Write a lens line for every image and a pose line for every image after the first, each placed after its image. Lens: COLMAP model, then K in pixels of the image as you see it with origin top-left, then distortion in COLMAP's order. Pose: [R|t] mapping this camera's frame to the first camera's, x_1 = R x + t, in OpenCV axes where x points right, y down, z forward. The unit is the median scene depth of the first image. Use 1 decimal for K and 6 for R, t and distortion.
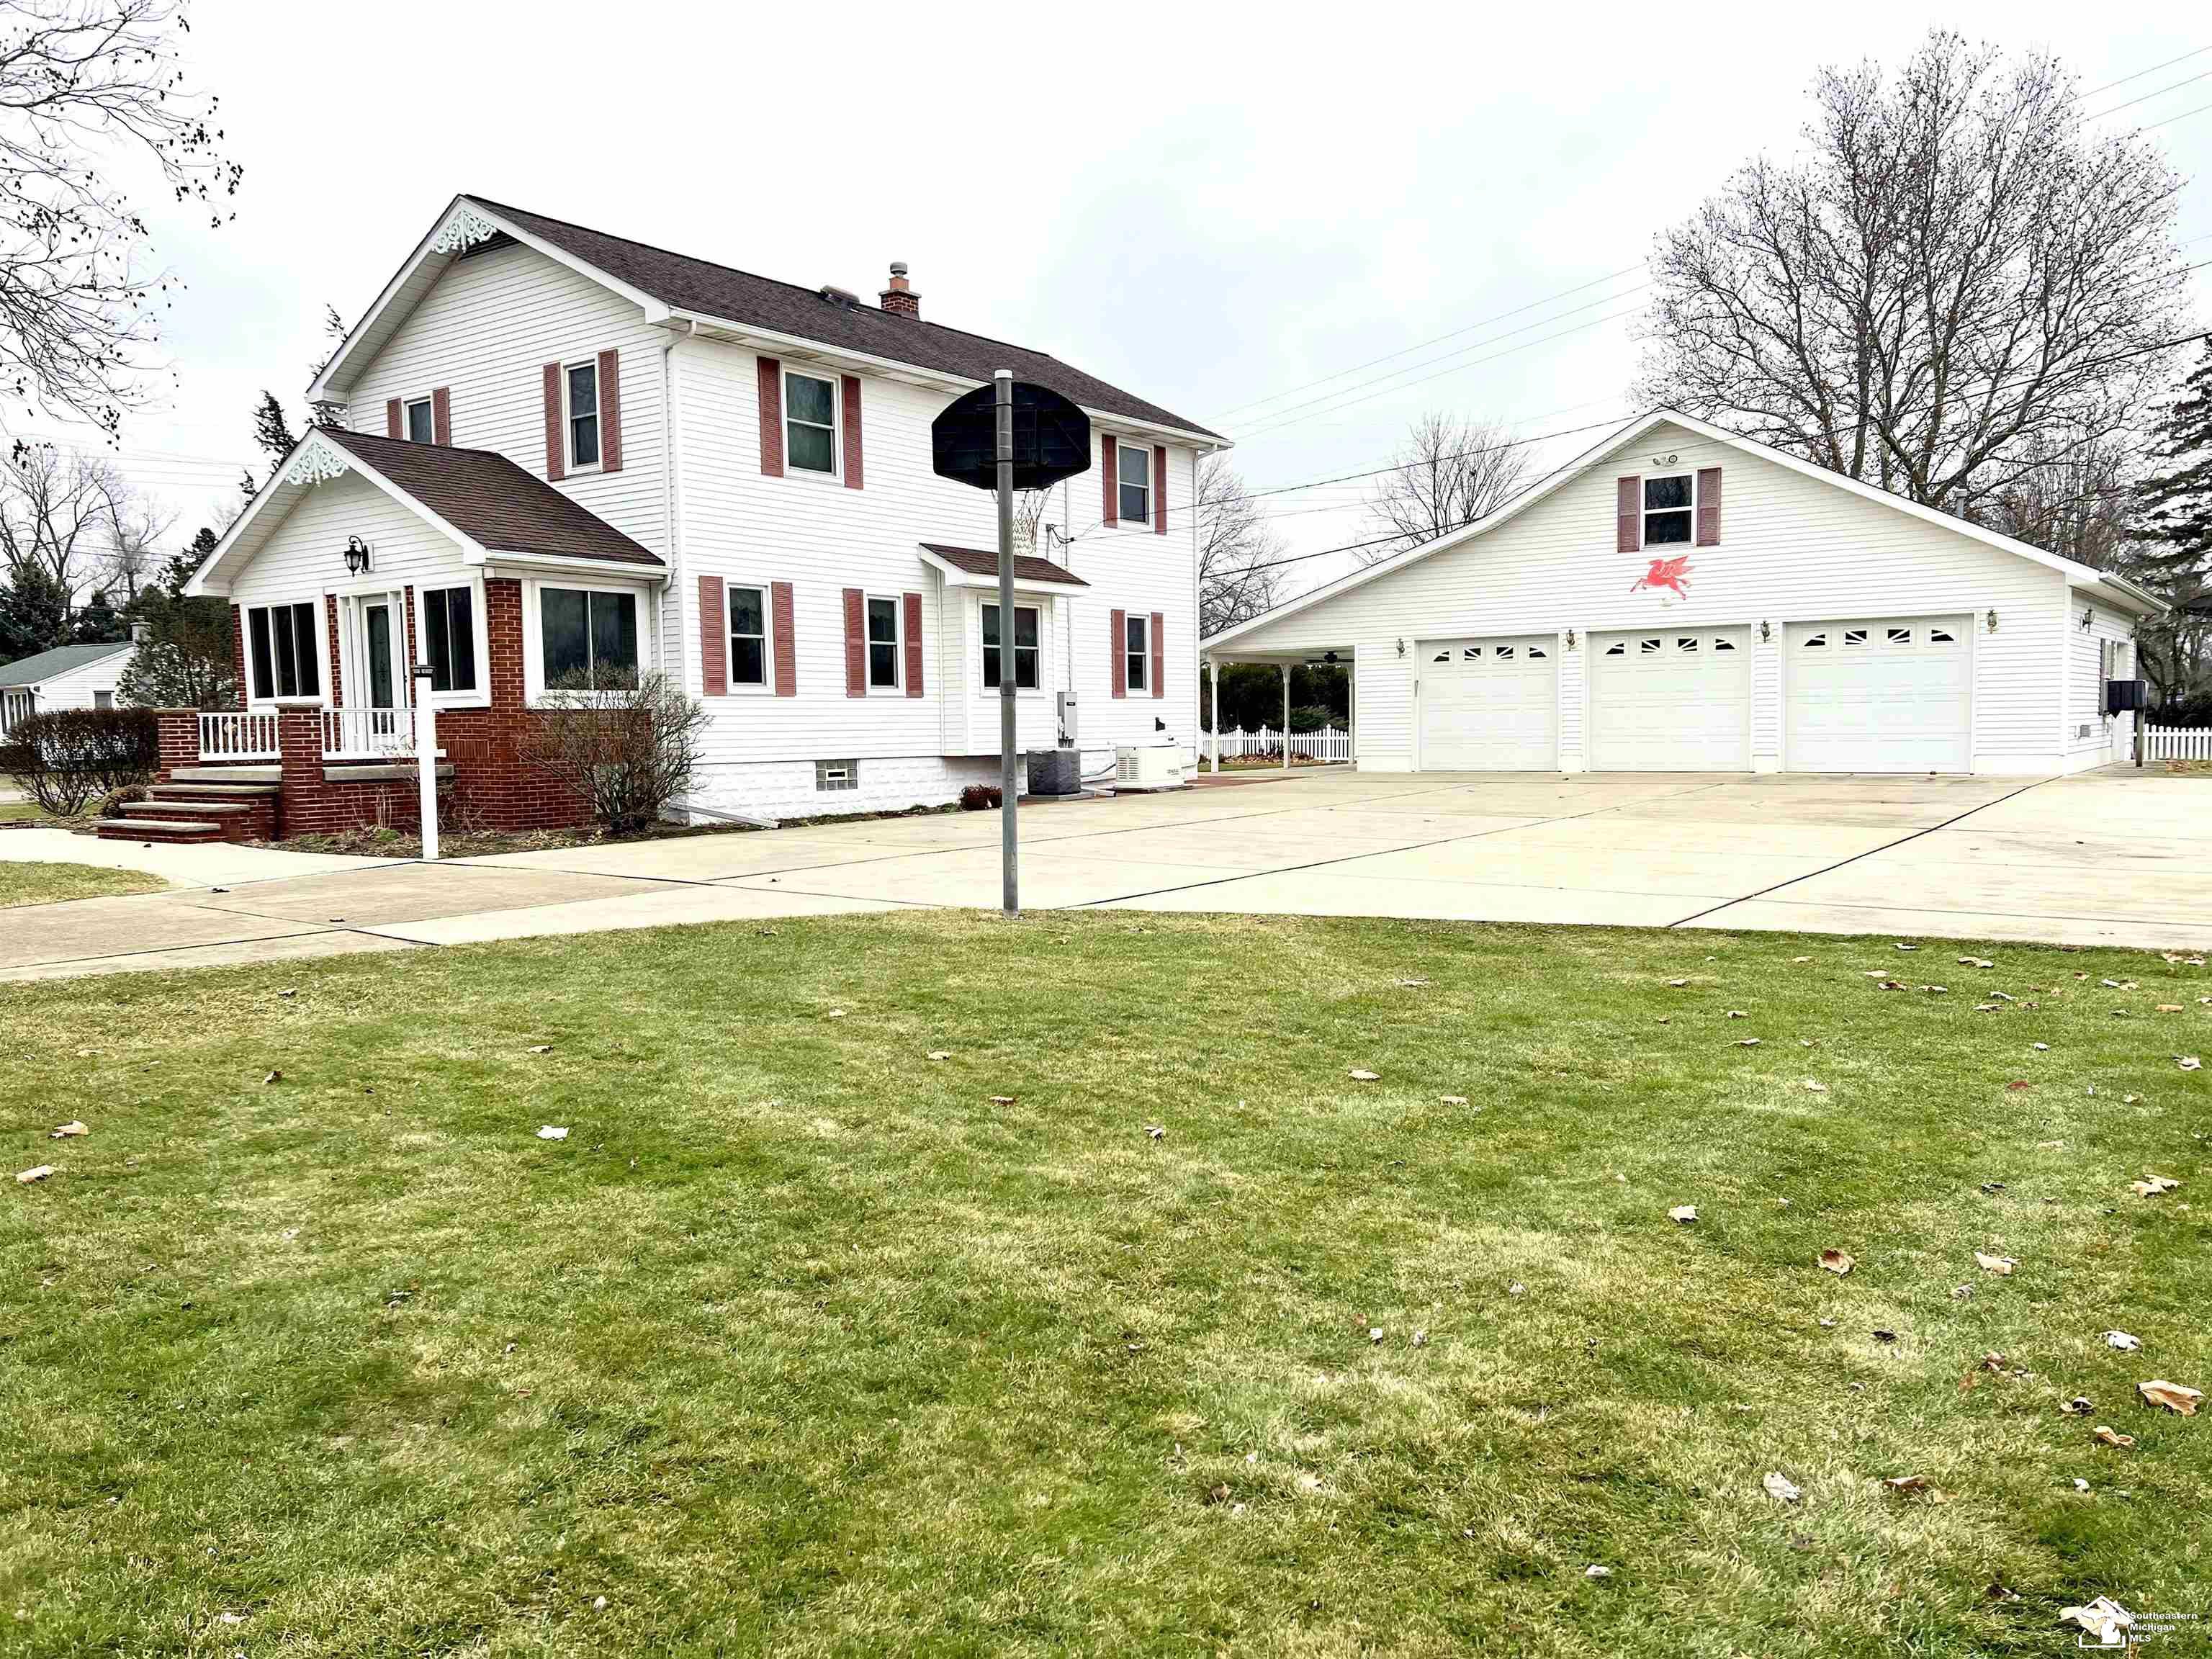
lens RADIAL K [[1593.0, 0, 1103.2], [0, 1593.0, 812.8], [0, 0, 1]] dist [0.081044, 0.001804]
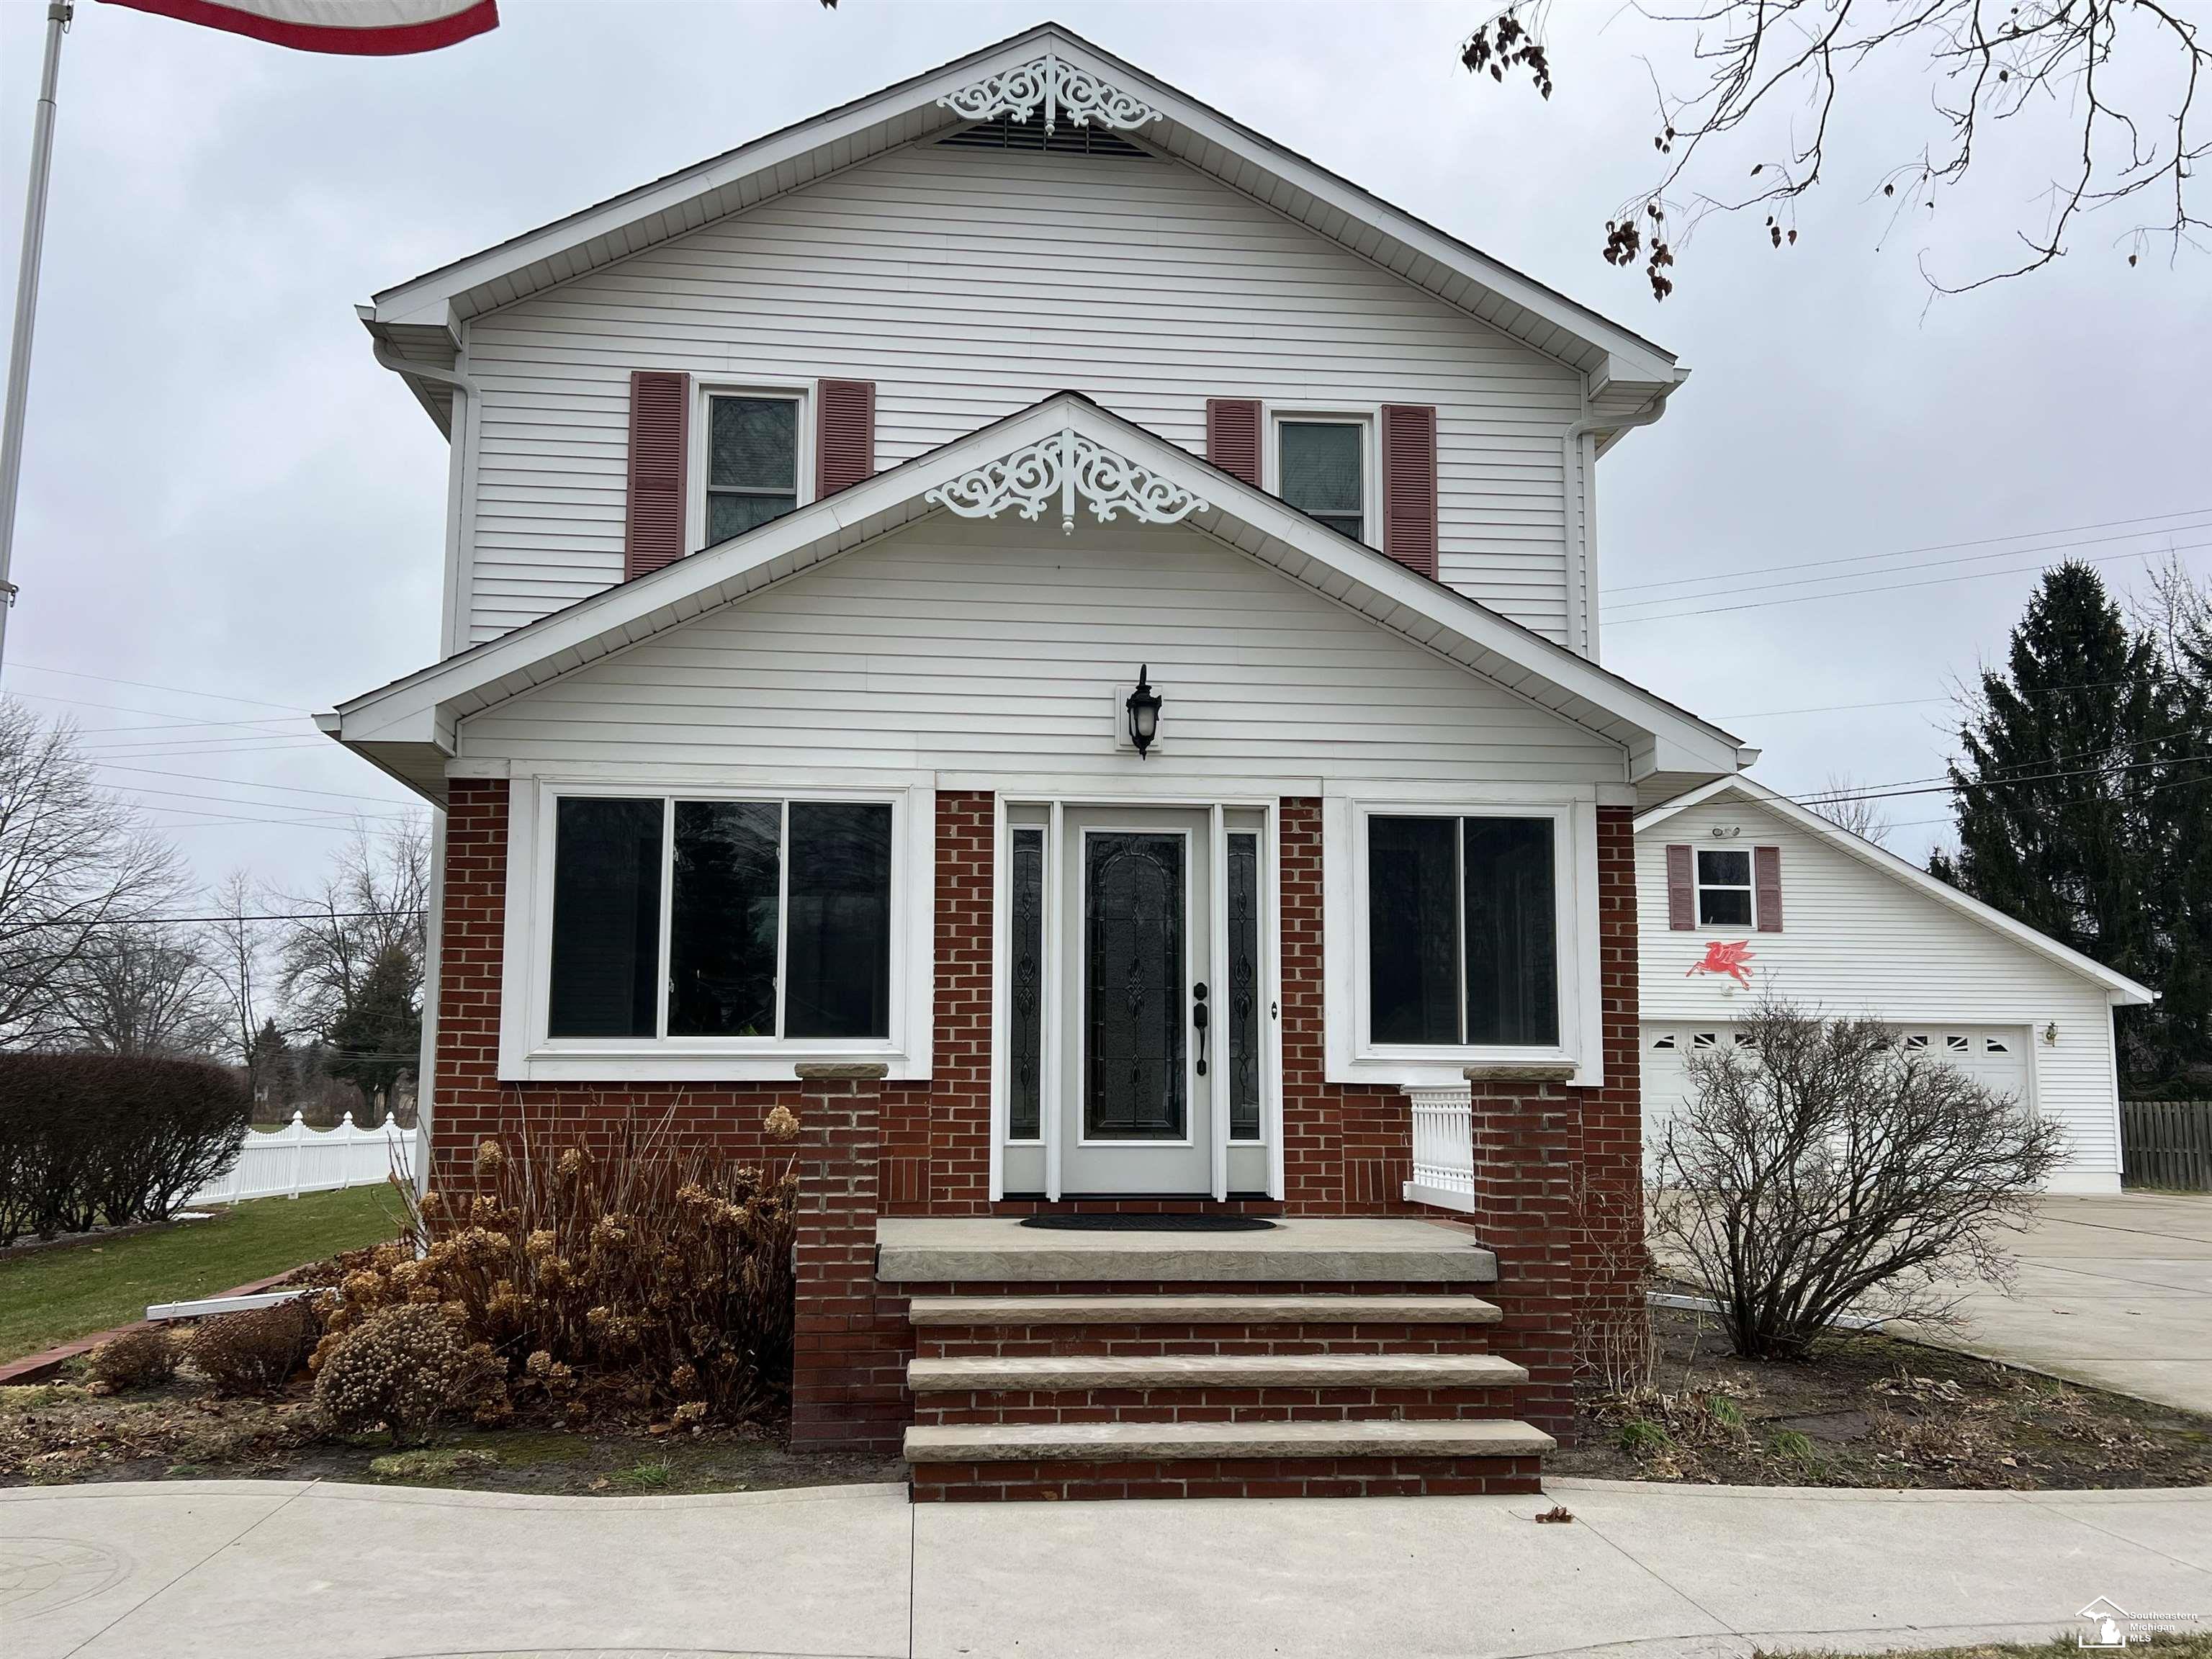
lens RADIAL K [[1886.5, 0, 1109.0], [0, 1886.5, 840.6], [0, 0, 1]] dist [0.054246, -0.040636]
pose [[0.709257, 0.113790, 0.695706, -0.688827], [0.029273, 0.981281, -0.190342, -0.028564], [-0.704342, 0.155367, 0.692649, 0.580011]]
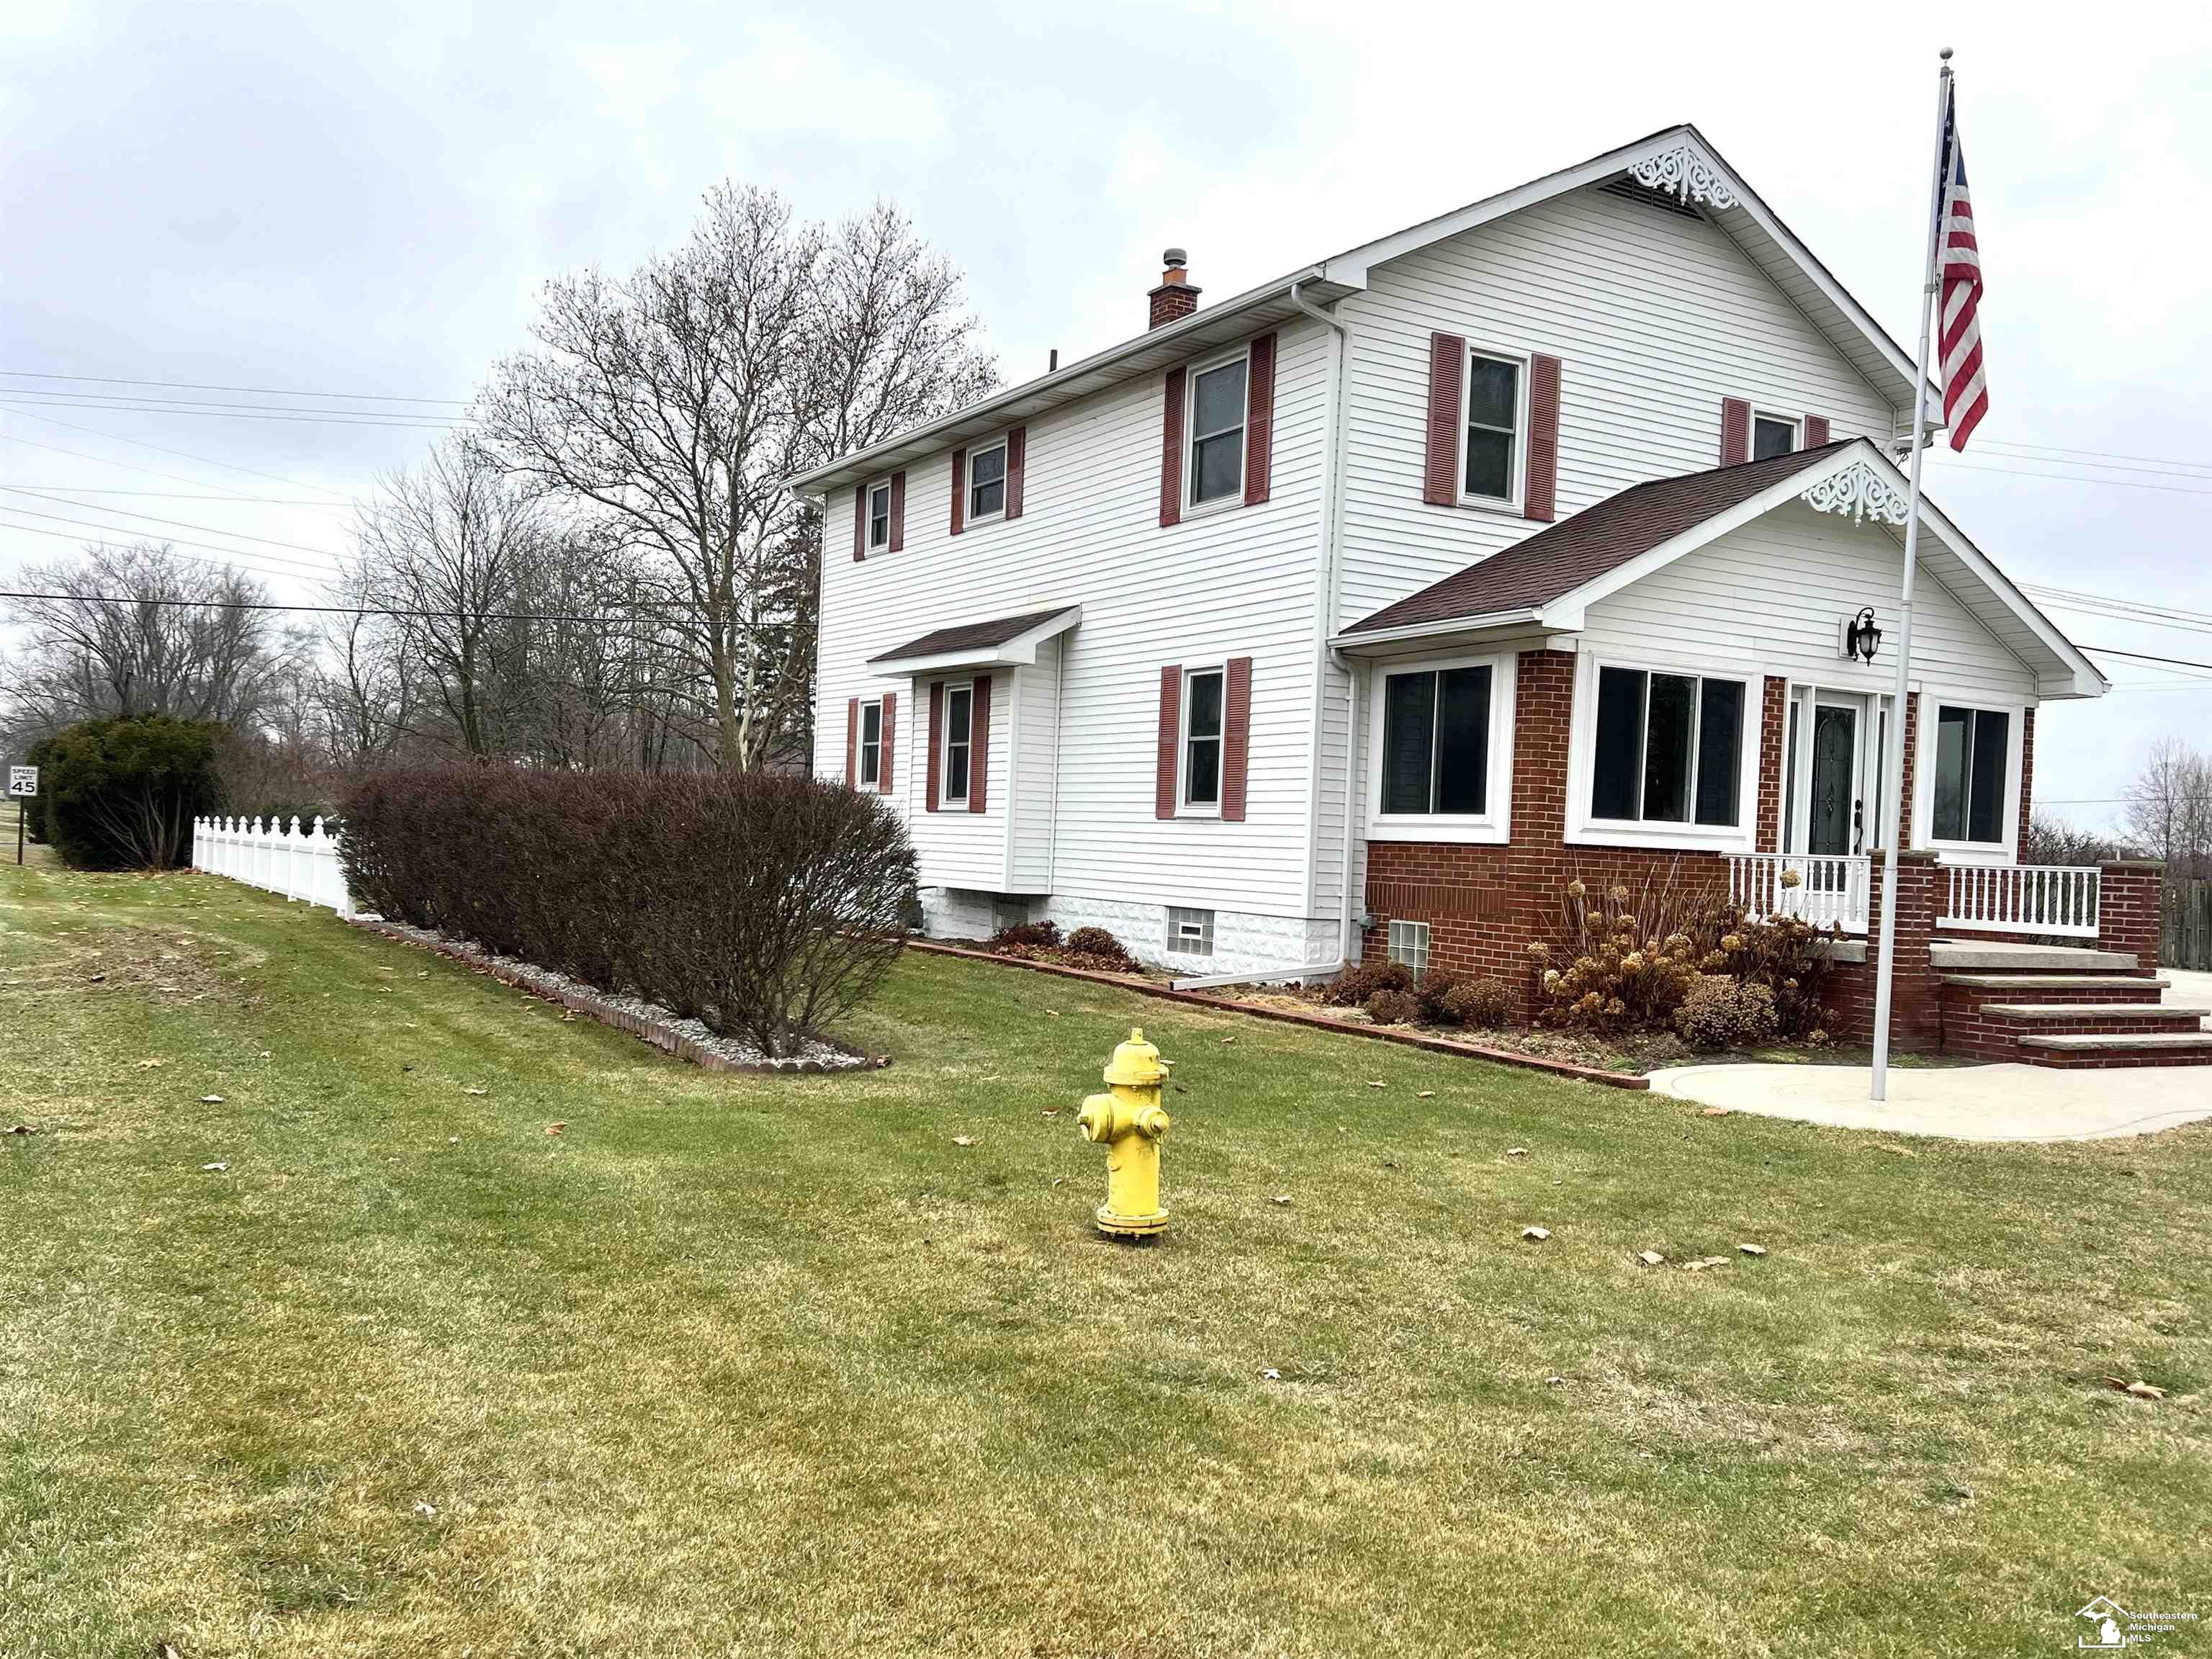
lens RADIAL K [[1886.5, 0, 1105.1], [0, 1886.5, 839.9], [0, 0, 1]] dist [0.054246, -0.040636]
pose [[0.344462, 0.034573, 0.938163, -1.142590], [0.011355, 0.999095, -0.040987, -0.035854], [-0.938731, 0.024772, 0.343758, 0.882265]]
